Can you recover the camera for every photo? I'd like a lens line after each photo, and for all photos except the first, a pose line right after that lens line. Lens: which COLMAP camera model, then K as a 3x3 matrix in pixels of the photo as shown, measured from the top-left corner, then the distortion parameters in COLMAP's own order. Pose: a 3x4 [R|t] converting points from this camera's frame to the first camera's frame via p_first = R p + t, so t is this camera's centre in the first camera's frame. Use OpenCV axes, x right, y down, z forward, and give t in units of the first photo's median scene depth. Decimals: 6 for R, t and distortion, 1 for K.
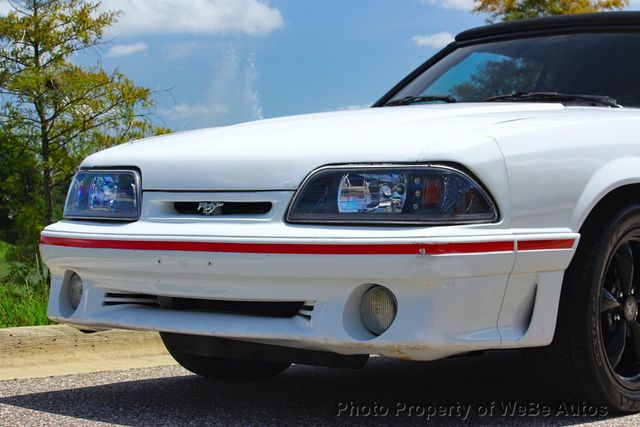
lens RADIAL K [[1609.8, 0, 320.0], [0, 1609.8, 213.5], [0, 0, 1]] dist [-0.388869, -0.602074]
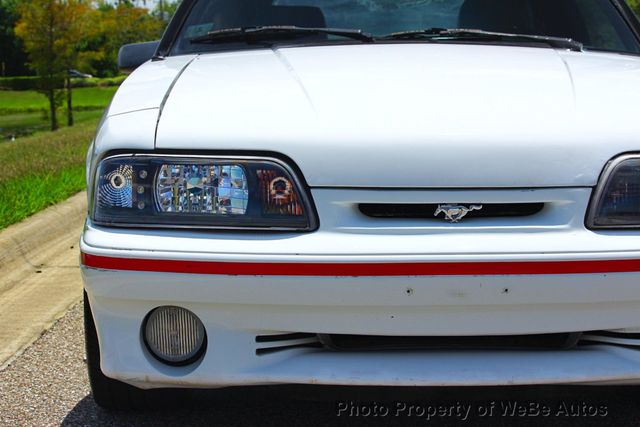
lens RADIAL K [[1609.8, 0, 320.0], [0, 1609.8, 213.5], [0, 0, 1]] dist [-0.388869, -0.602074]
pose [[0.754551, -0.067290, 0.652782, -0.596249], [0.009549, 0.995750, 0.091605, -0.070746], [-0.656172, -0.062887, 0.751986, 0.486545]]
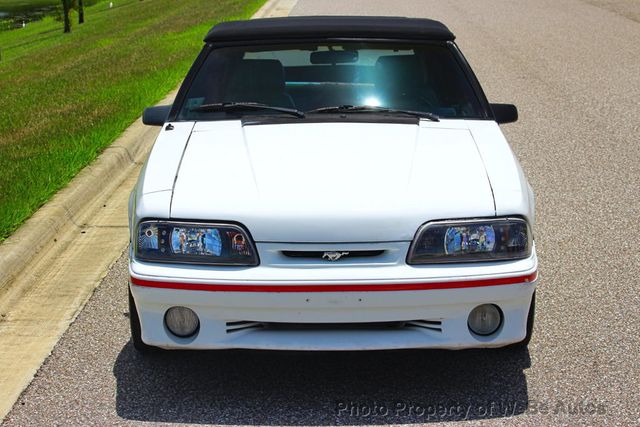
lens RADIAL K [[1609.8, 0, 320.0], [0, 1609.8, 213.5], [0, 0, 1]] dist [-0.388869, -0.602074]
pose [[0.756489, -0.123777, 0.642186, -0.942968], [0.013048, 0.984588, 0.174403, -0.274693], [-0.653876, -0.123555, 0.746445, 0.000774]]
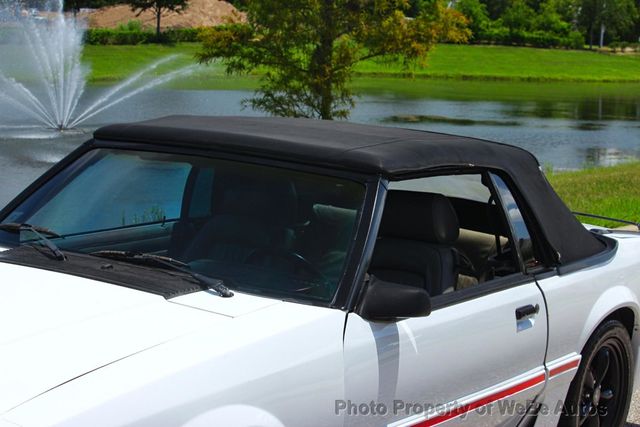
lens RADIAL K [[1609.8, 0, 320.0], [0, 1609.8, 213.5], [0, 0, 1]] dist [-0.388869, -0.602074]
pose [[0.991927, 0.031972, 0.122716, 0.146971], [-0.048249, 0.990067, 0.132057, -0.273606], [-0.117275, -0.136912, 0.983617, 0.134718]]
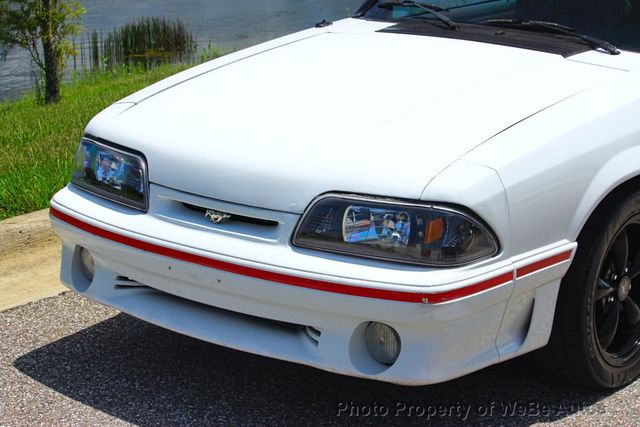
lens RADIAL K [[1609.8, 0, 320.0], [0, 1609.8, 213.5], [0, 0, 1]] dist [-0.388869, -0.602074]
pose [[0.999876, -0.015311, 0.003691, -0.006564], [0.013861, 0.966768, 0.255280, -0.265793], [-0.007477, -0.255197, 0.966860, 0.009441]]
